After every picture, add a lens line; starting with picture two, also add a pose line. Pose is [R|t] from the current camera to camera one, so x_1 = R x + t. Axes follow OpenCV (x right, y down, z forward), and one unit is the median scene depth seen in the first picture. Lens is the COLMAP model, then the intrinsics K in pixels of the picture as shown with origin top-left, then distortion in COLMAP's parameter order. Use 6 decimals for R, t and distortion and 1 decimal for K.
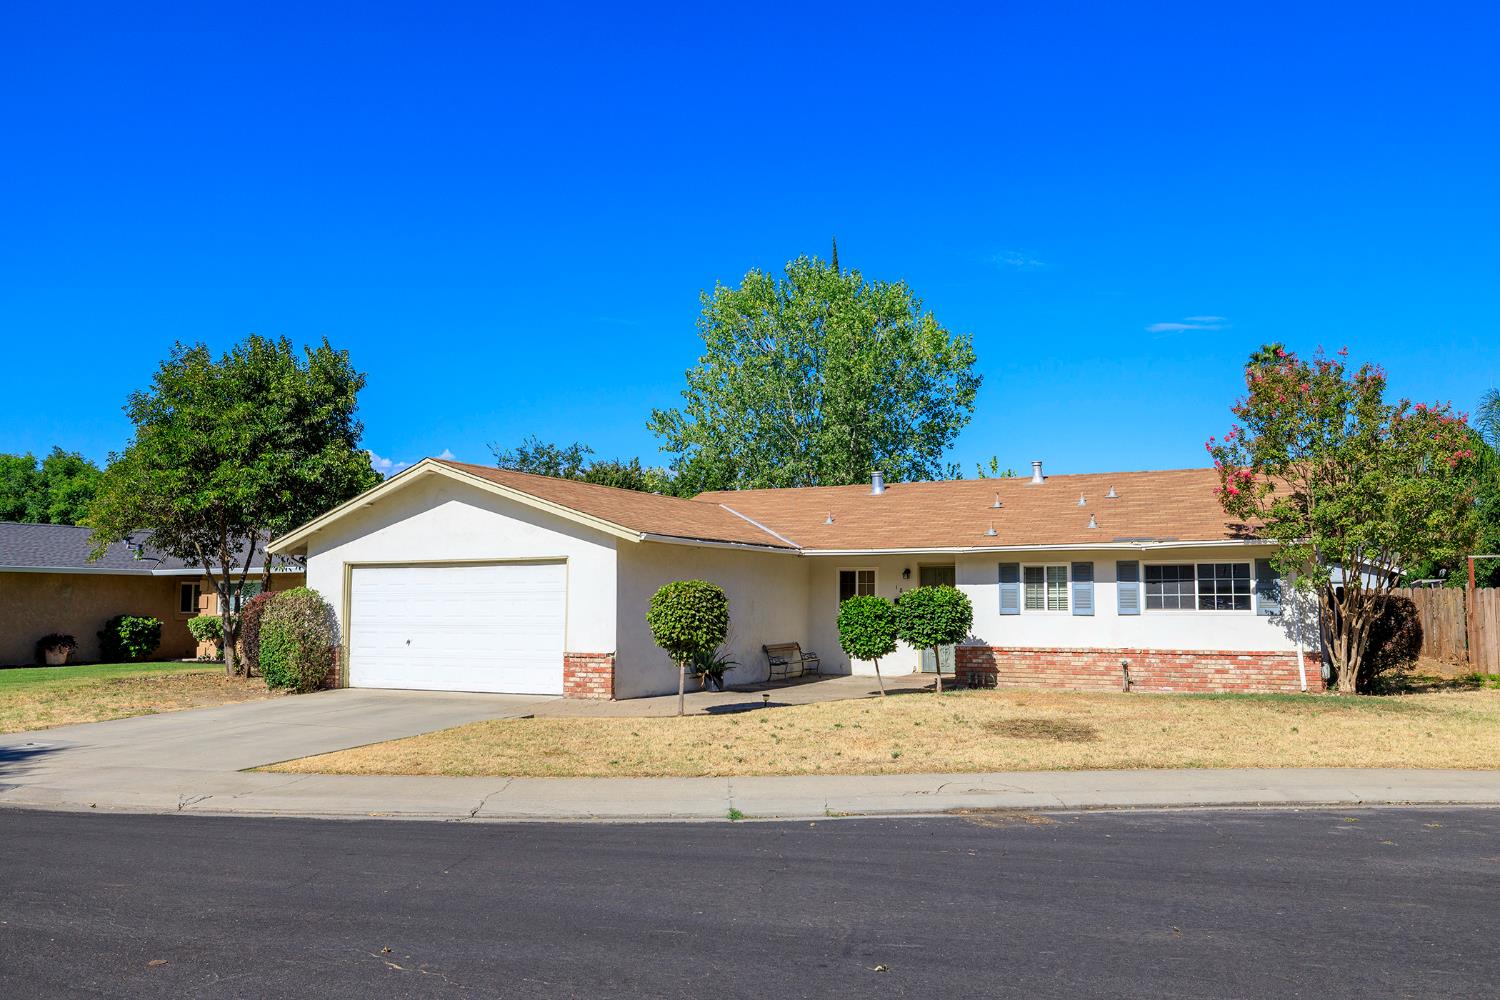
lens RADIAL K [[1254.7, 0, 750.0], [0, 1254.7, 500.0], [0, 0, 1]] dist [0.006423, 0.002290]
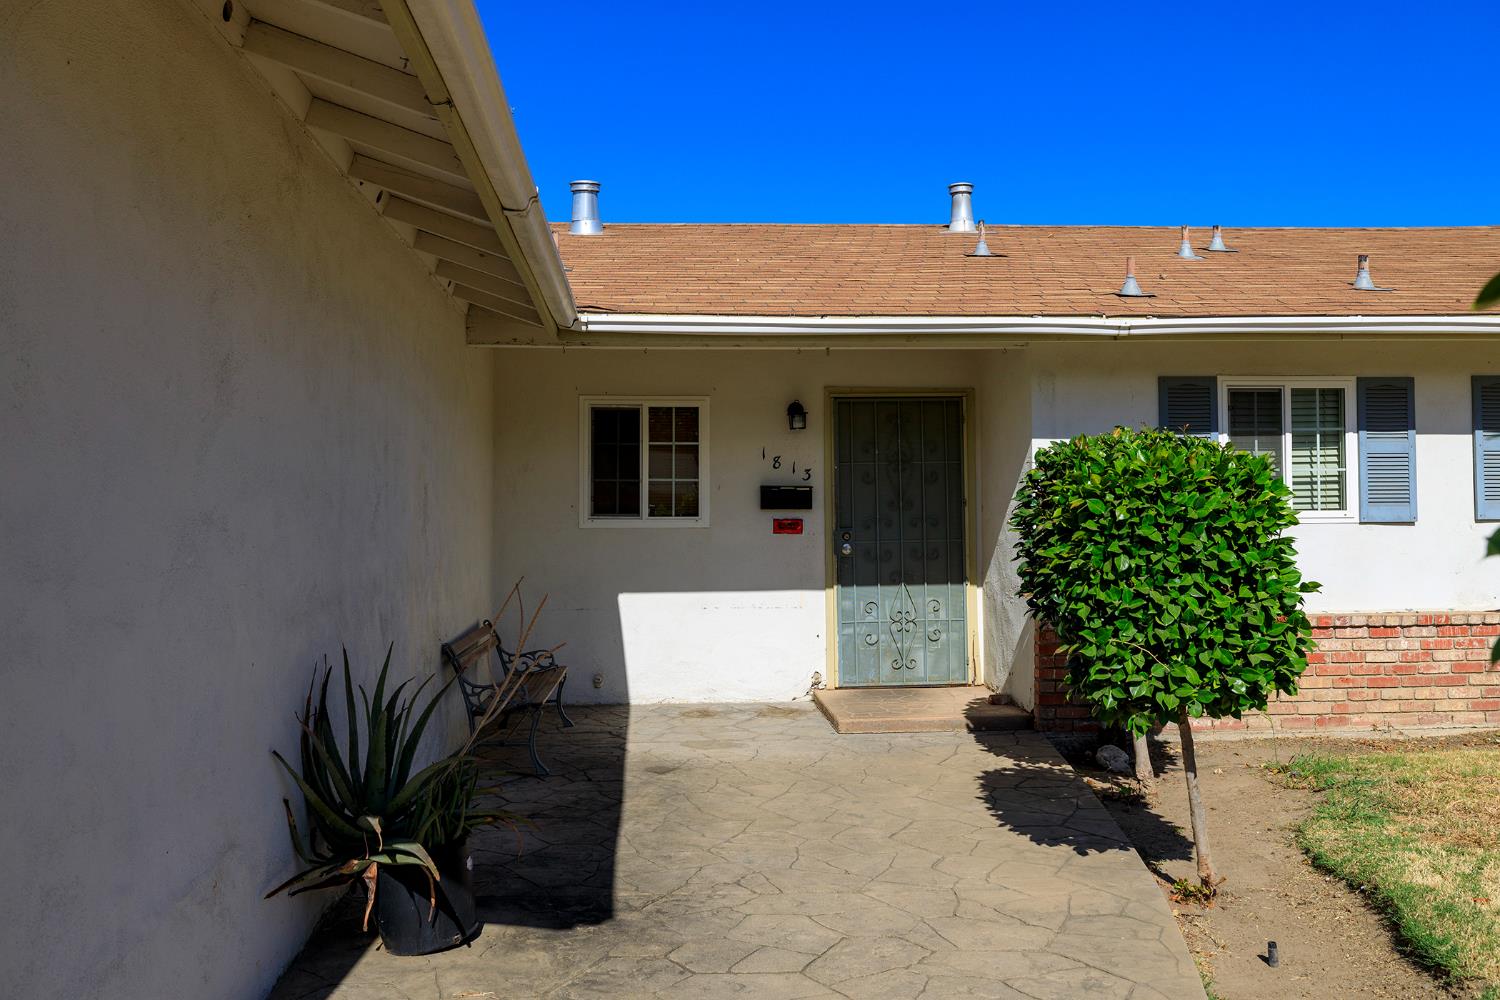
lens RADIAL K [[1243.1, 0, 719.0], [0, 1243.1, 500.9], [0, 0, 1]] dist [0.003278, 0.001942]
pose [[0.856079, -0.001005, 0.516845, -0.088409], [-0.032256, 0.997945, 0.055368, 0.073225], [-0.515838, -0.064071, 0.854287, 0.810213]]
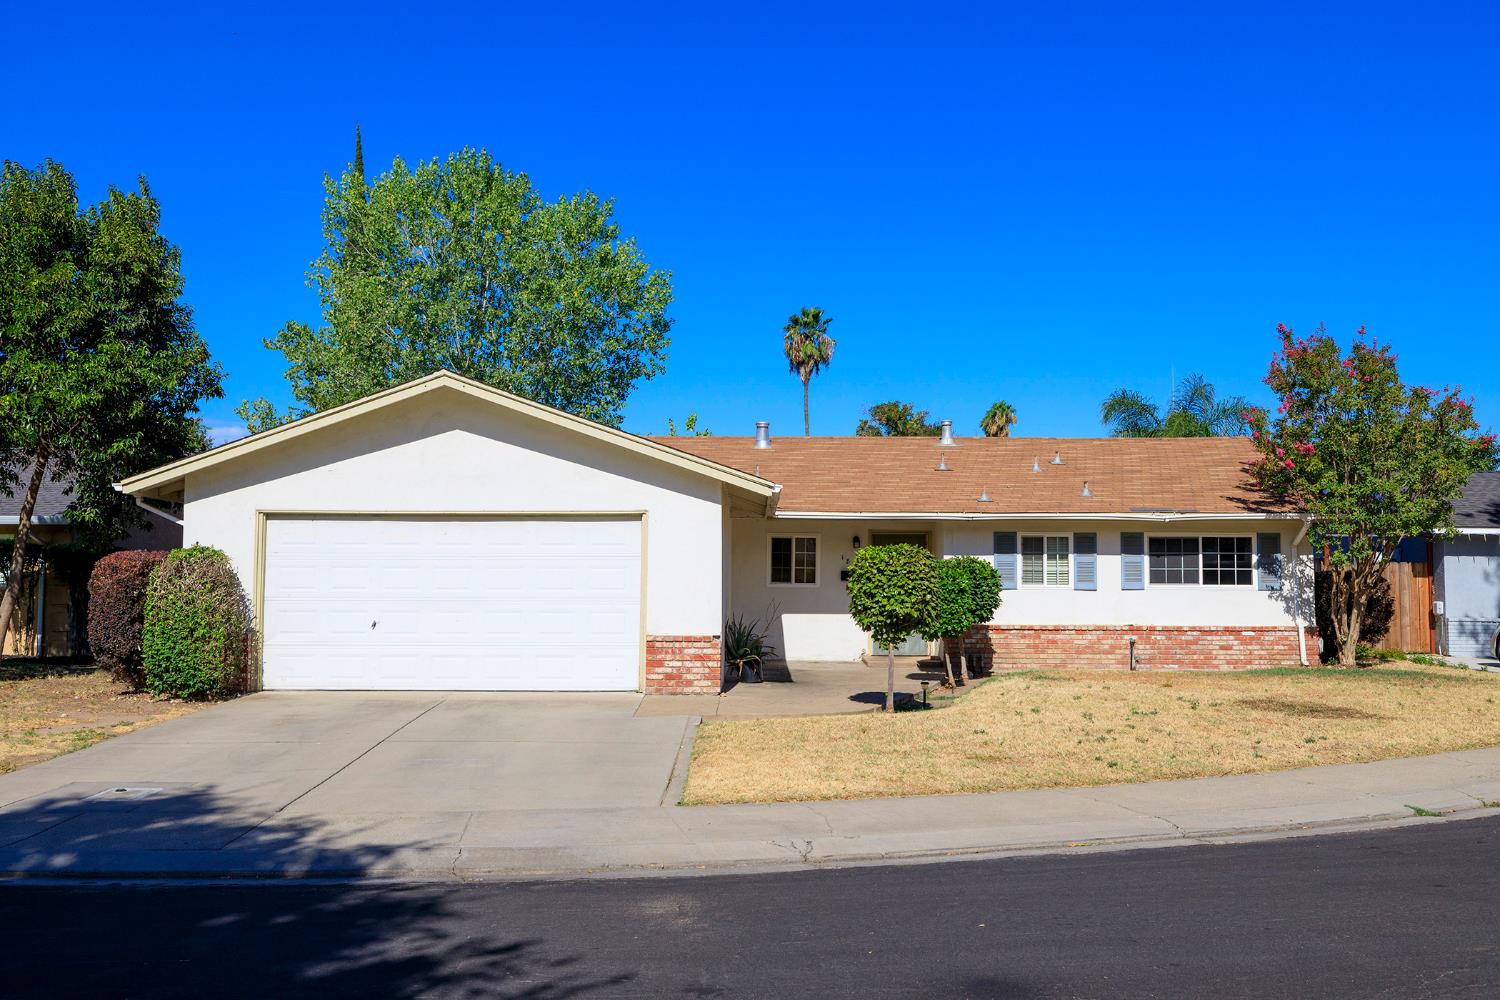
lens RADIAL K [[1454.2, 0, 750.0], [0, 1454.2, 500.0], [0, 0, 1]] dist [0.007100, 0.004042]
pose [[0.885732, 0.031599, 0.463120, -0.464111], [-0.043545, 0.998937, 0.015123, 0.020375], [-0.462150, -0.033562, 0.886167, 0.167908]]
